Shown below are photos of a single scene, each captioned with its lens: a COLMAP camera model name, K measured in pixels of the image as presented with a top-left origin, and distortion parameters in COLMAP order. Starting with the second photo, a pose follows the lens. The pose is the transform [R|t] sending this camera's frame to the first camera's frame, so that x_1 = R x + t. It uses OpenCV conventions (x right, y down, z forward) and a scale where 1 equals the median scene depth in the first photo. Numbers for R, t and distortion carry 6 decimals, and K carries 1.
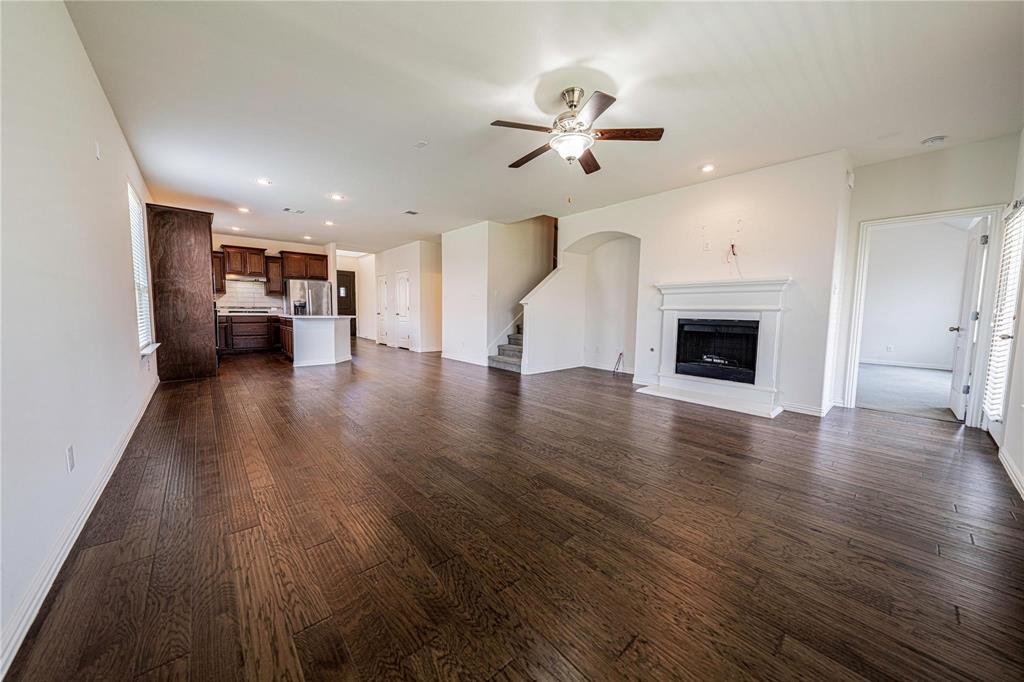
lens RADIAL K [[352.9, 0, 512.0], [0, 352.9, 341.0], [0, 0, 1]] dist [0.000340, -0.000006]
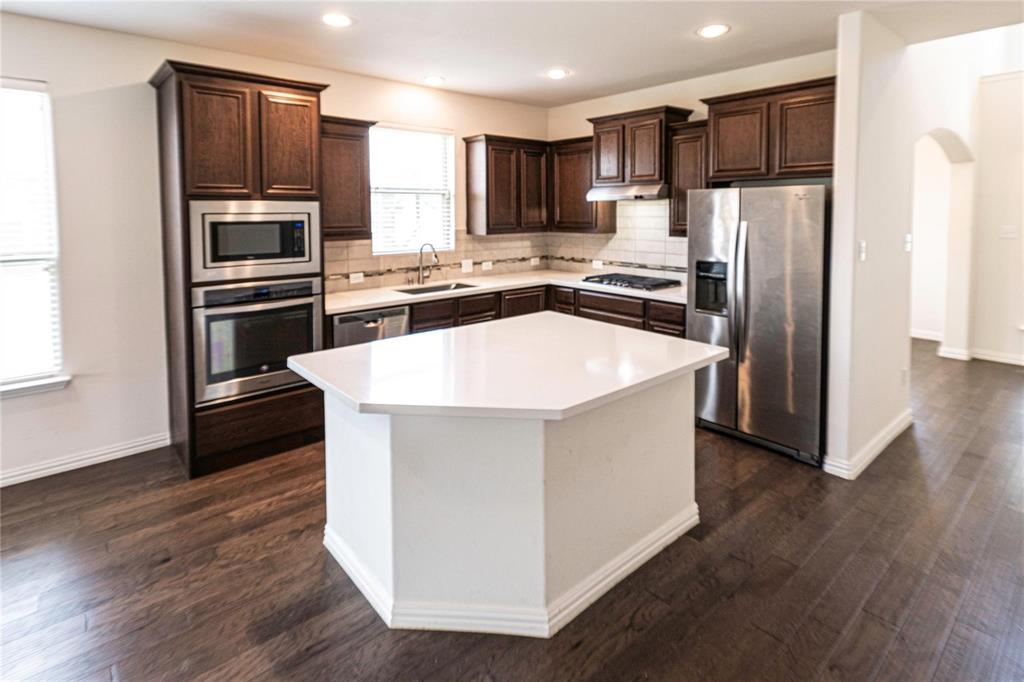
lens RADIAL K [[511.4, 0, 512.0], [0, 511.4, 341.0], [0, 0, 1]] dist [0.000109, -0.000081]
pose [[-0.007316, 0.238570, -0.971098, -0.140856], [-0.080194, 0.967856, 0.238378, -0.143076], [0.996752, 0.079620, 0.012051, 0.859134]]
